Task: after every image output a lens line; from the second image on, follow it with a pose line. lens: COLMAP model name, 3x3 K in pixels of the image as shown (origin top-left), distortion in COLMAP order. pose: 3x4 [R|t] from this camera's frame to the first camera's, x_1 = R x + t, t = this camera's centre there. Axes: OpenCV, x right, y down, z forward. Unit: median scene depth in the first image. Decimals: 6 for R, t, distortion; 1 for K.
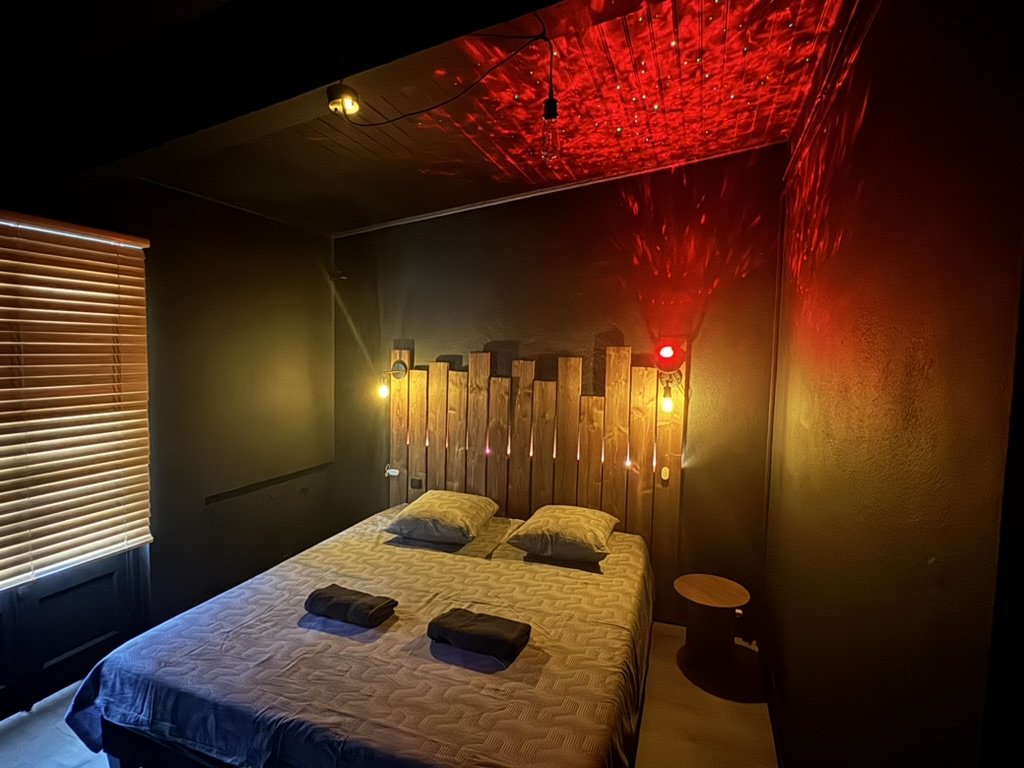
lens RADIAL K [[509.7, 0, 511.6], [0, 509.7, 385.1], [0, 0, 1]] dist [-0.013899, -0.001636]
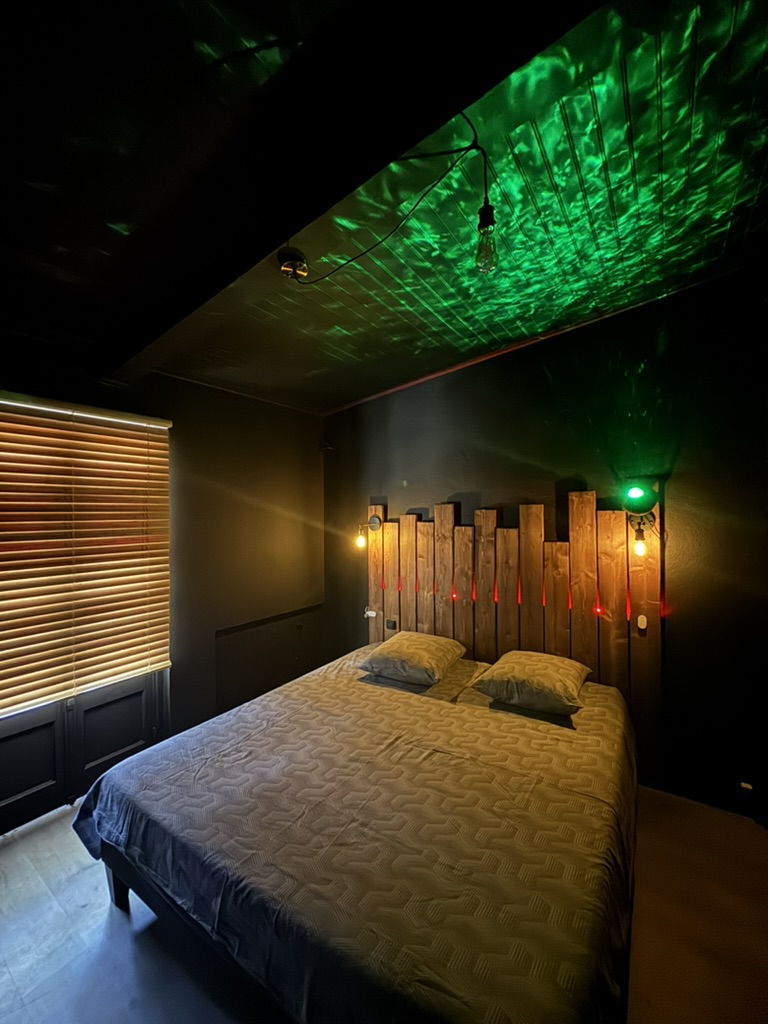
lens RADIAL K [[414.5, 0, 381.6], [0, 414.5, 510.2], [0, 0, 1]] dist [-0.011599, -0.000376]
pose [[0.969722, -0.034037, -0.241827, 0.028745], [0.015131, 0.996711, -0.079612, 0.022859], [0.243742, 0.073543, 0.967048, 0.143688]]
